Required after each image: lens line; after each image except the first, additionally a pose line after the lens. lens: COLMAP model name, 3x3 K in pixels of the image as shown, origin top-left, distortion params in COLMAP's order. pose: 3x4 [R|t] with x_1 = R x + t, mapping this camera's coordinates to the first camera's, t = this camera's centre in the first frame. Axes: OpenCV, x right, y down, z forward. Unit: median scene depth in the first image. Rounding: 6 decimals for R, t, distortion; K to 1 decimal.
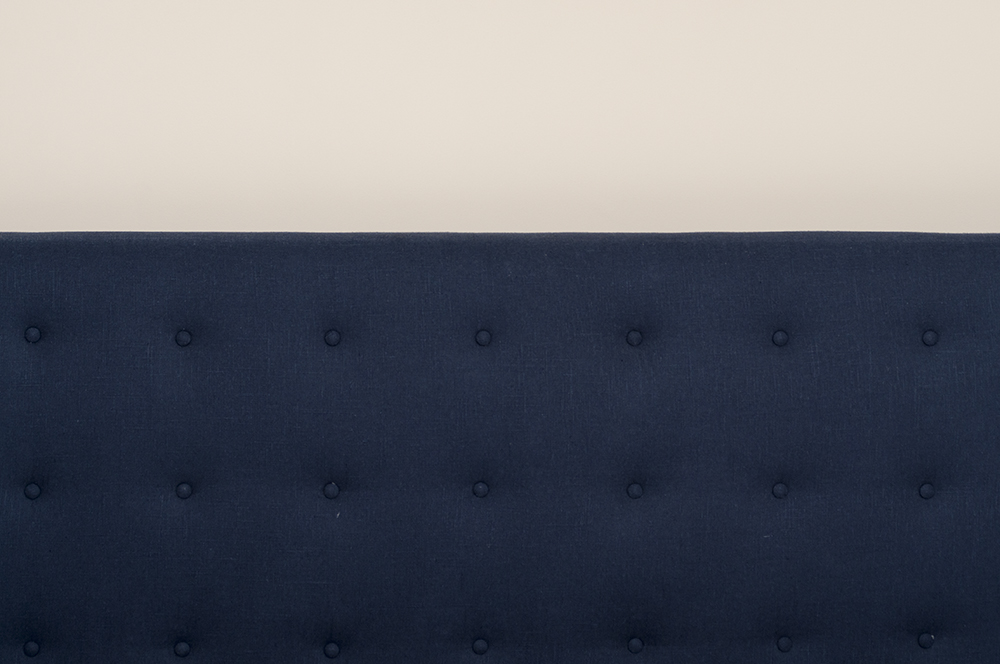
lens RADIAL K [[3037.2, 0, 500.2], [0, 3037.2, 332.0], [0, 0, 1]] dist [0.042440, 0.000000]
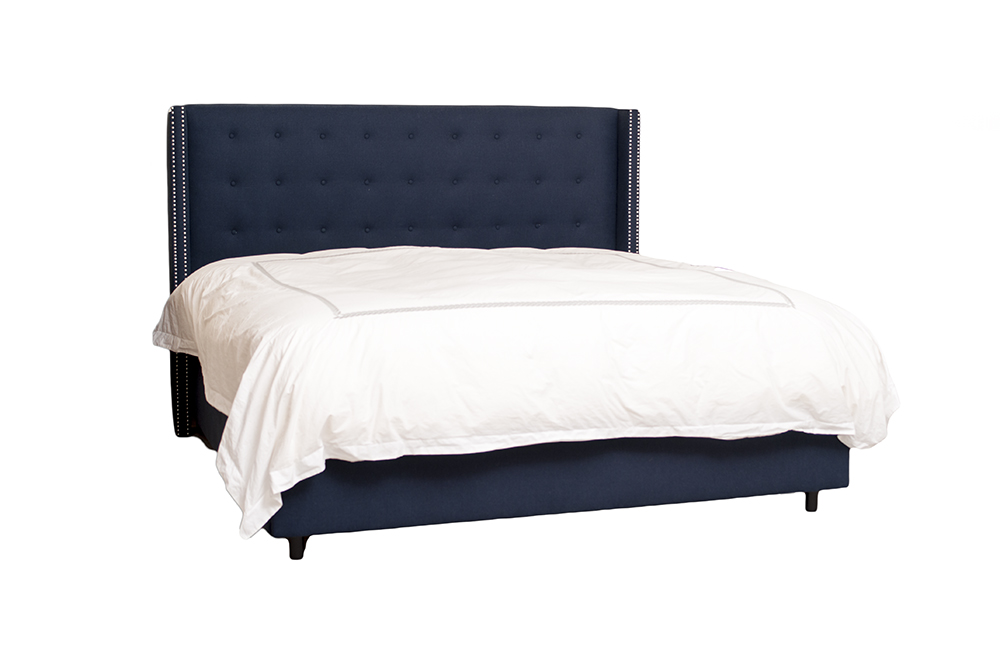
lens RADIAL K [[1810.8, 0, 499.9], [0, 1810.8, 332.0], [0, 0, 1]] dist [-0.032101, 0.000000]
pose [[0.968790, -0.024145, 0.246703, -0.406752], [-0.002467, 0.994256, 0.106998, 0.002575], [-0.247869, -0.104267, 0.963166, -0.962393]]
